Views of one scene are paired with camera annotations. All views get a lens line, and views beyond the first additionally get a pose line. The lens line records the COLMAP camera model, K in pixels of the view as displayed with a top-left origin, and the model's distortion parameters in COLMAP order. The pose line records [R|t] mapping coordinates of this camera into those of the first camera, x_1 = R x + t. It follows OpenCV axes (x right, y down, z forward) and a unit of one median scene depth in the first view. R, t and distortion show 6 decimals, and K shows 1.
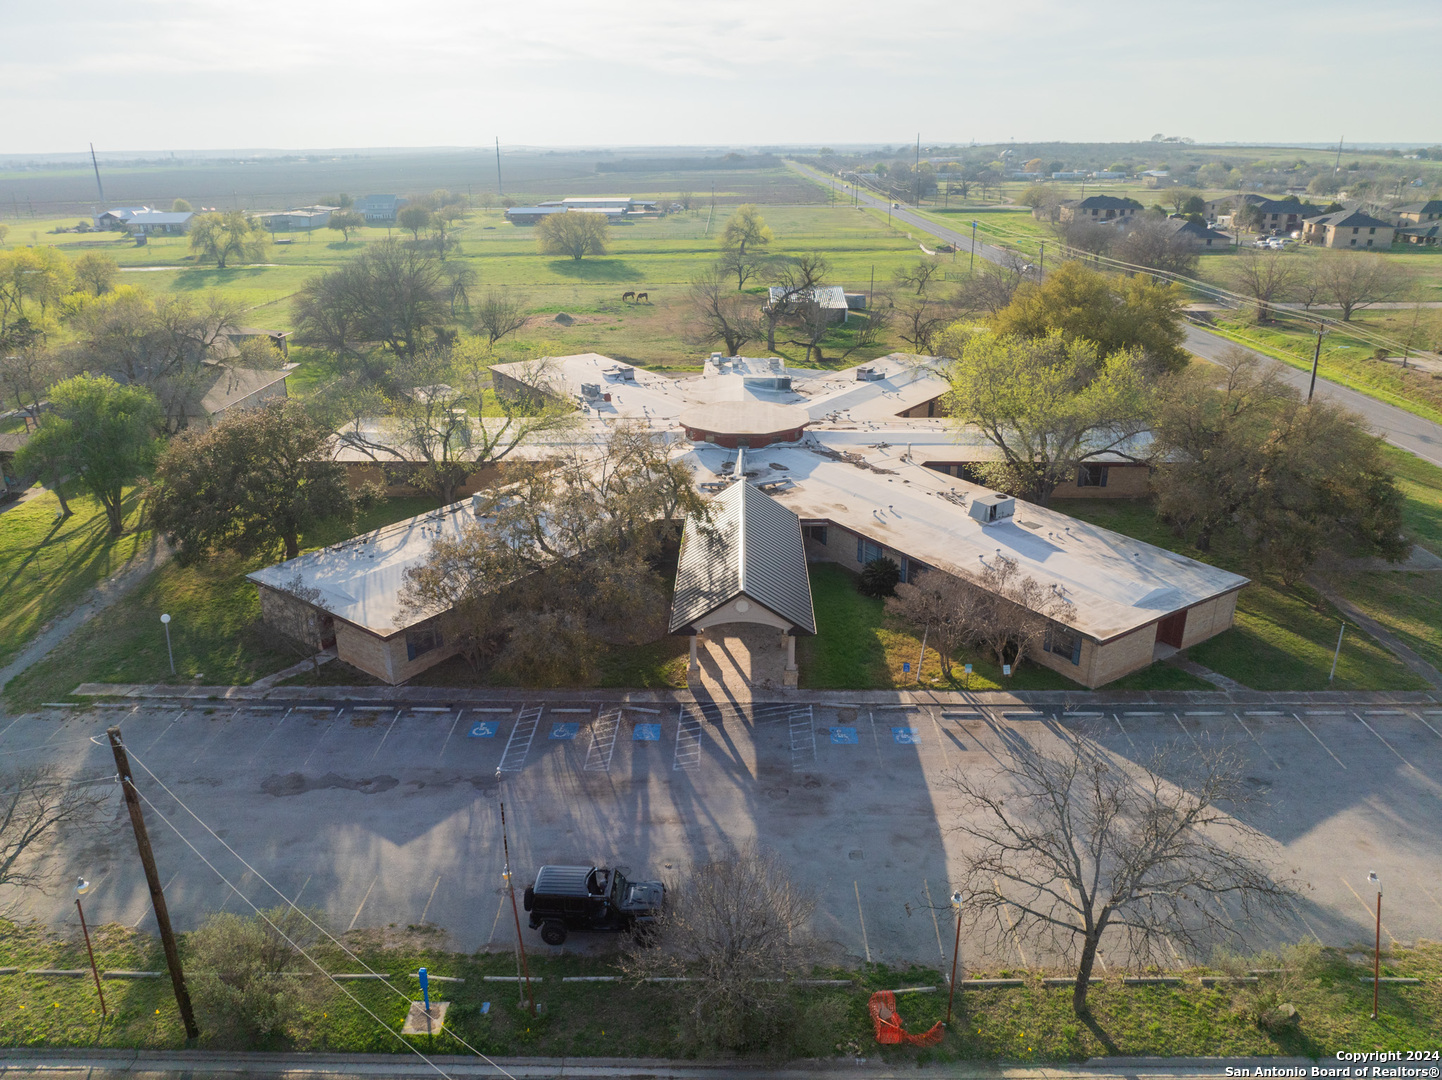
lens RADIAL K [[1012.3, 0, 721.0], [0, 1012.3, 540.0], [0, 0, 1]] dist [-0.036888, -0.003409]
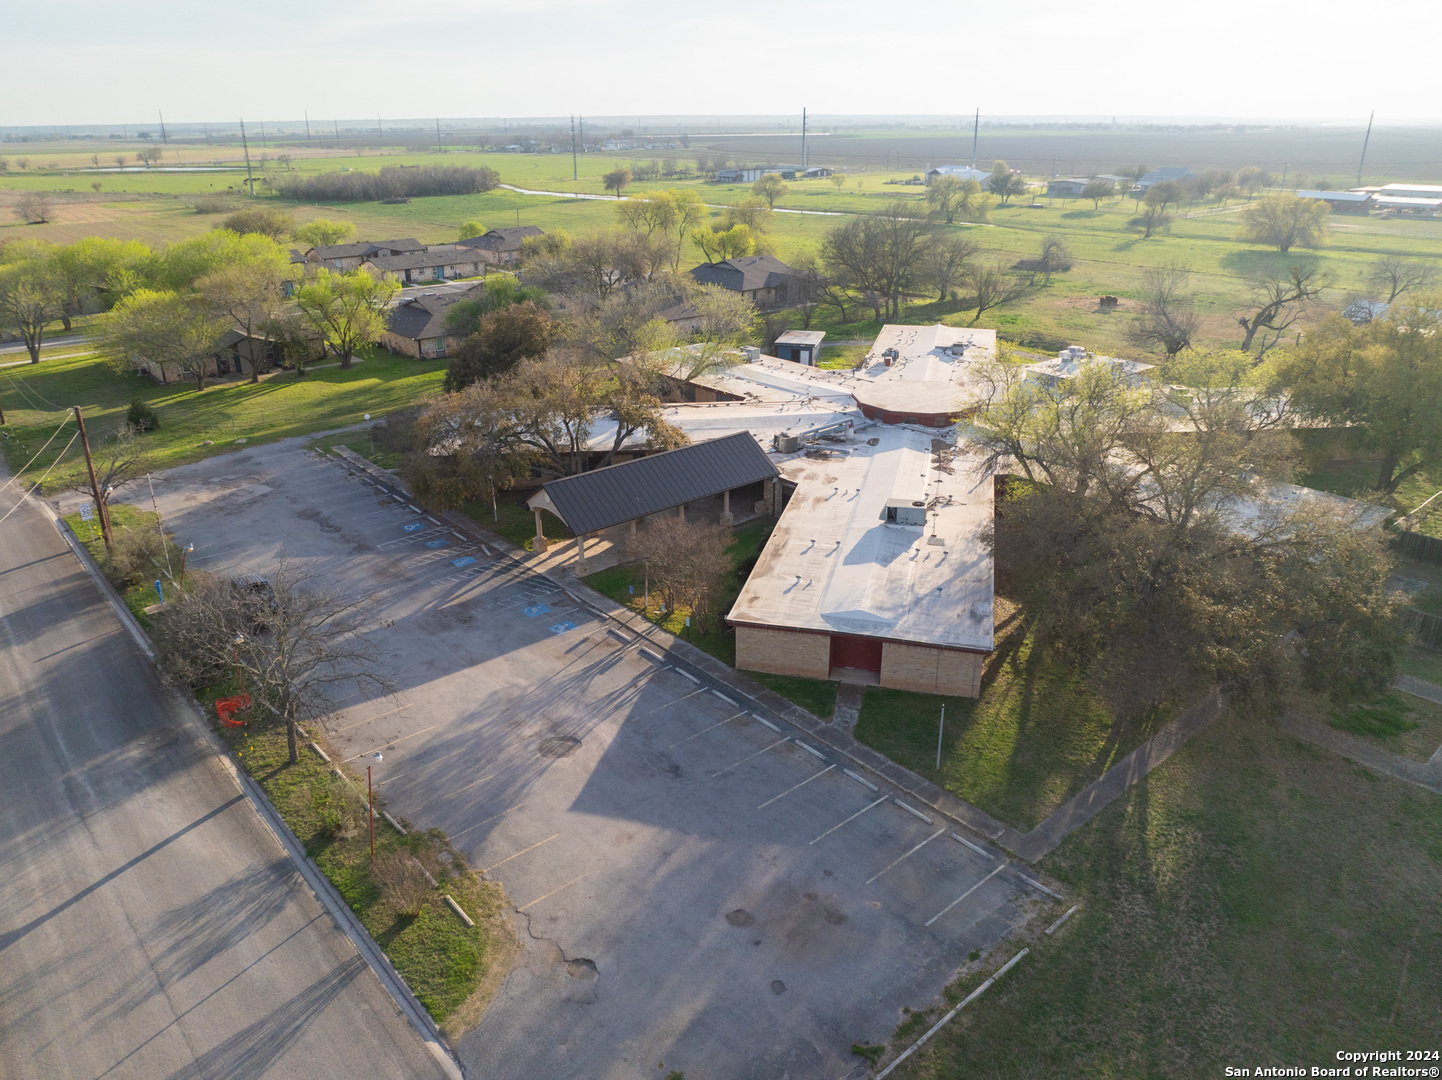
lens RADIAL K [[1012.3, 0, 721.0], [0, 1012.3, 540.0], [0, 0, 1]] dist [-0.036888, -0.003409]
pose [[0.669539, 0.289714, -0.683946, 0.928322], [-0.269560, 0.952794, 0.139714, -0.106447], [0.692137, 0.090821, 0.716029, 0.211456]]
